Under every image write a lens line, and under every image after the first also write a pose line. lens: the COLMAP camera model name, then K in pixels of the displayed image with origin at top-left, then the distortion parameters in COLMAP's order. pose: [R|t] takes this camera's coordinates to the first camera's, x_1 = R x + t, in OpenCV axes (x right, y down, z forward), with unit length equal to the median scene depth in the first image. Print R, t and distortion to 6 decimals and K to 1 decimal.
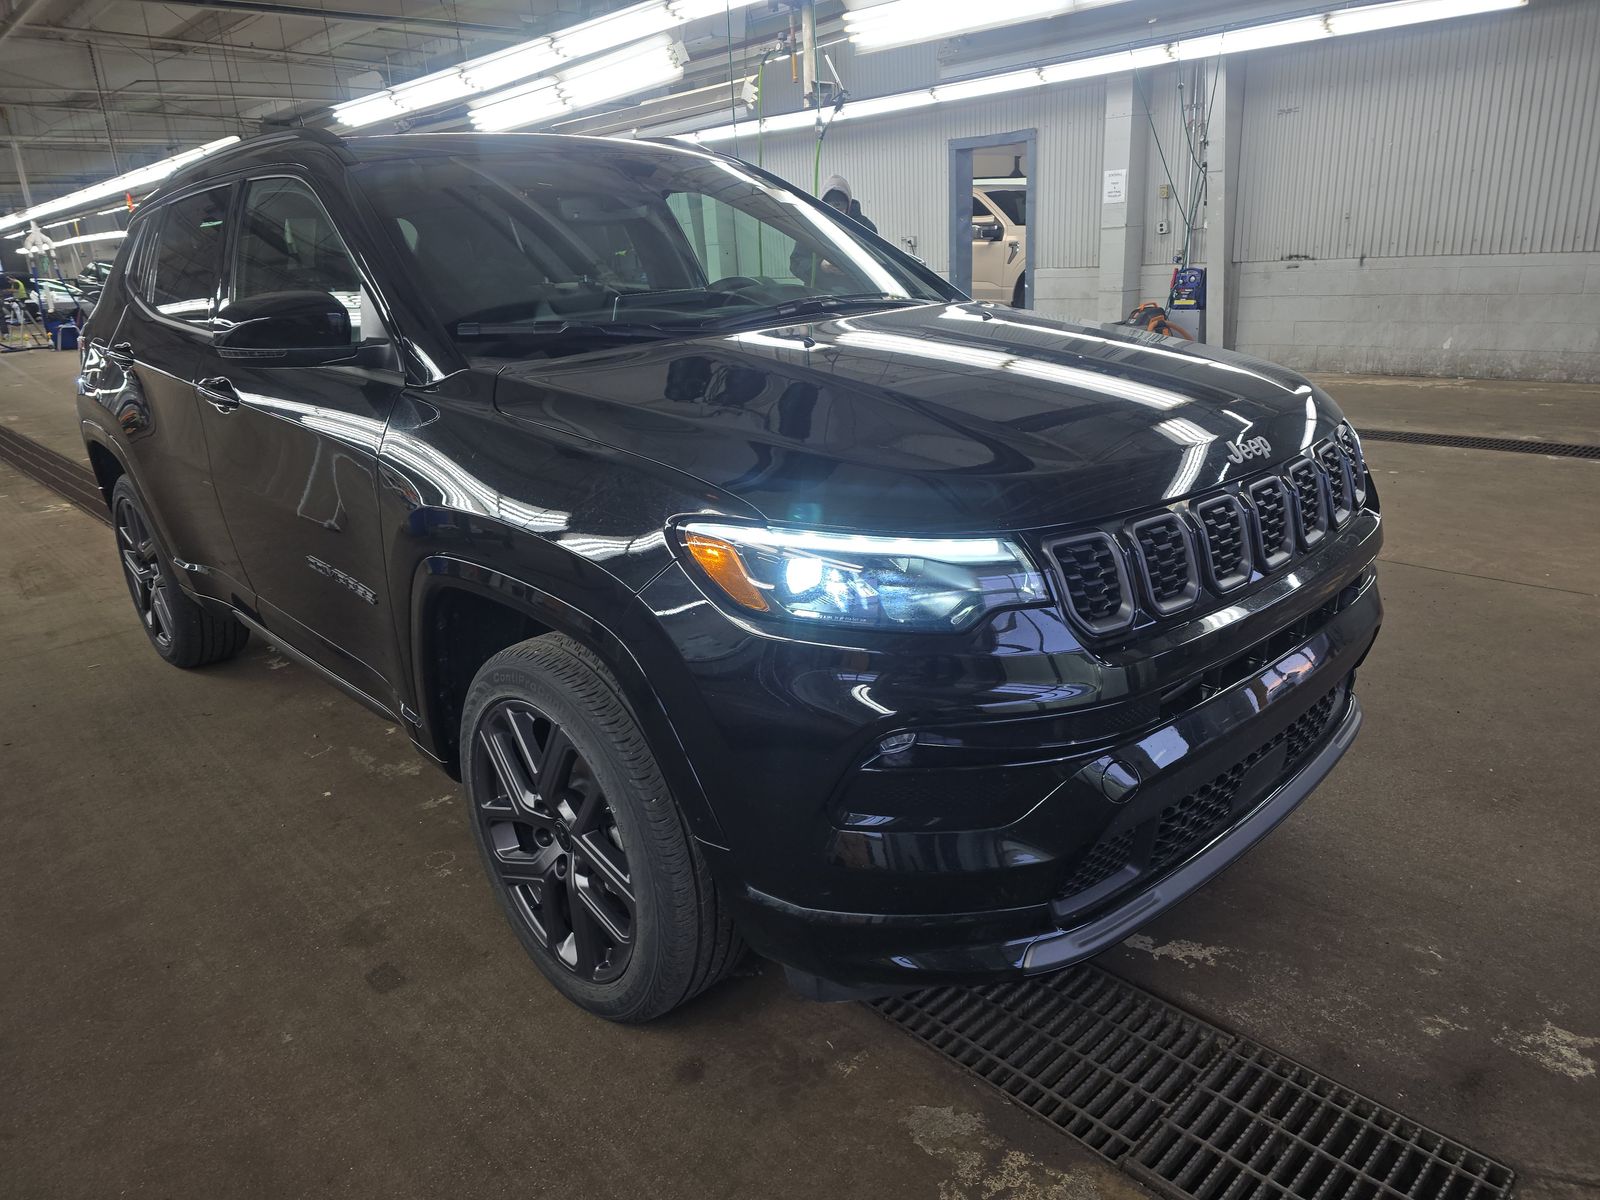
lens RADIAL K [[1067.3, 0, 803.0], [0, 1067.3, 593.2], [0, 0, 1]] dist [0.049210, -0.044168]
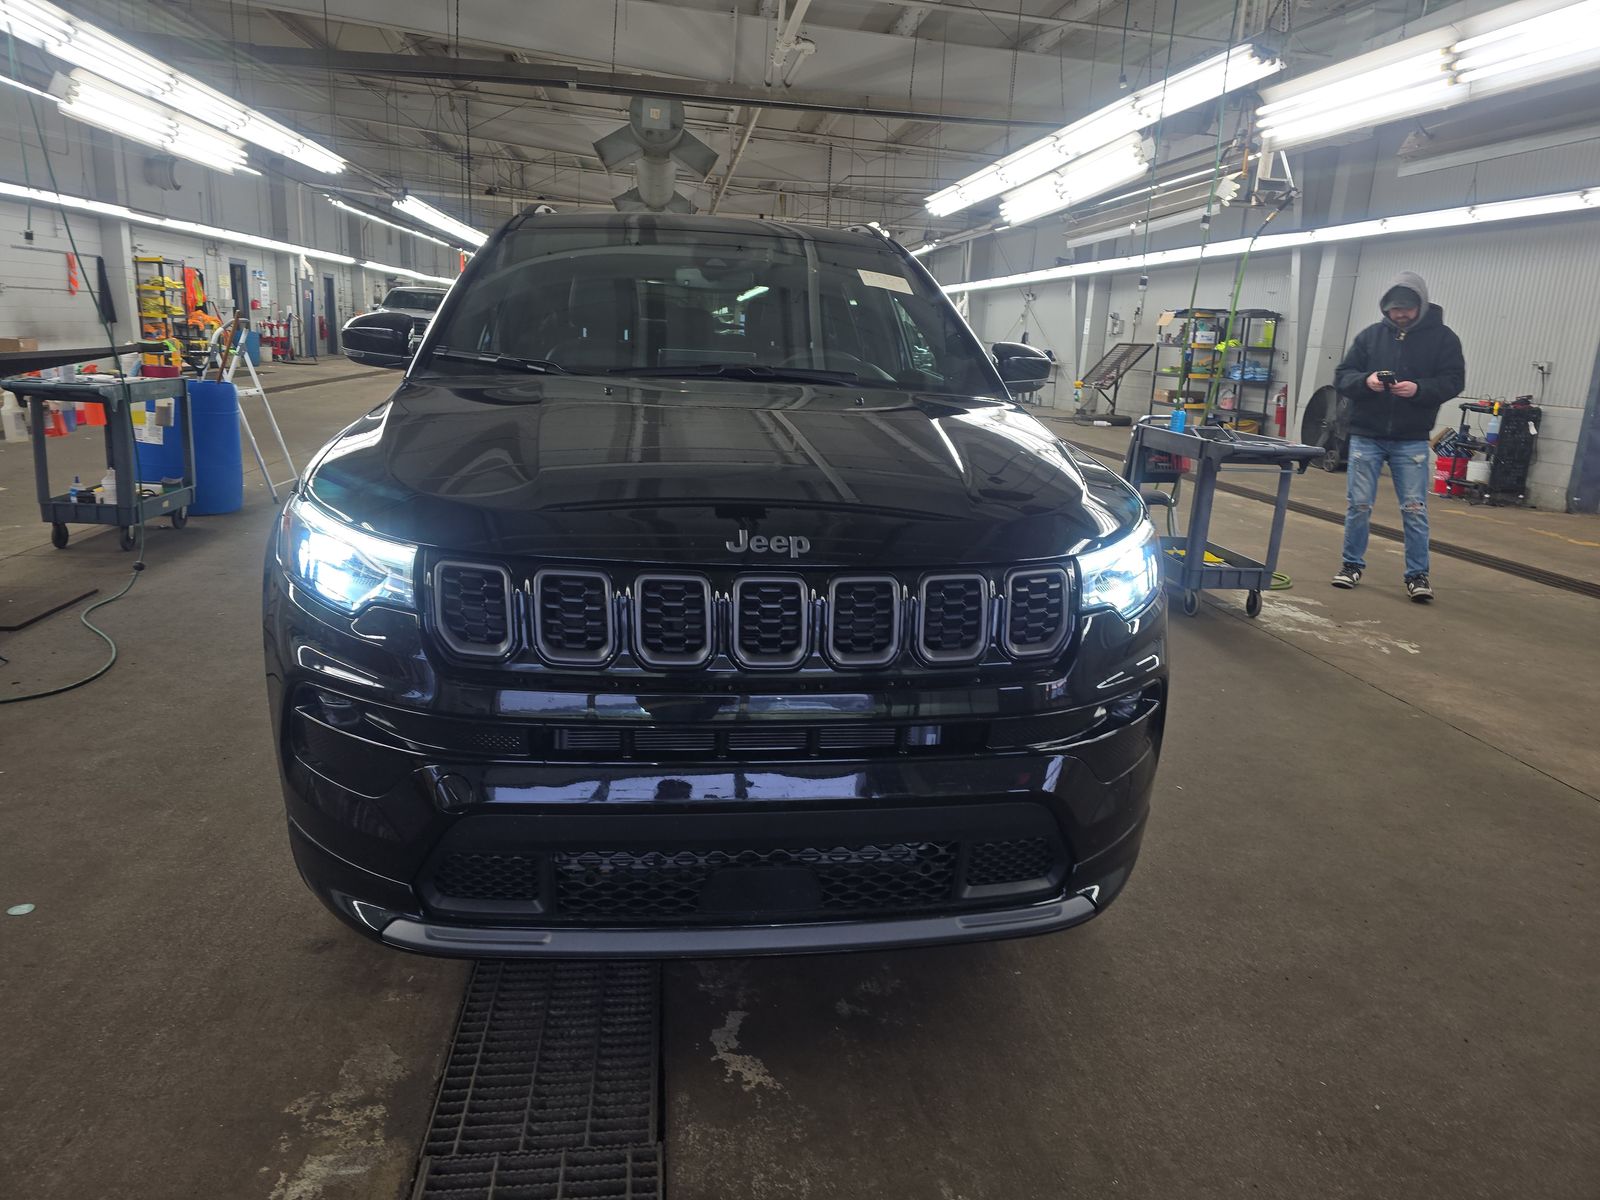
lens RADIAL K [[1067.3, 0, 803.0], [0, 1067.3, 593.2], [0, 0, 1]] dist [0.049210, -0.044168]
pose [[0.804731, 0.225436, -0.549169, 0.268182], [-0.266382, 0.963853, 0.005319, -0.028473], [0.530517, 0.142008, 0.835694, 0.059496]]
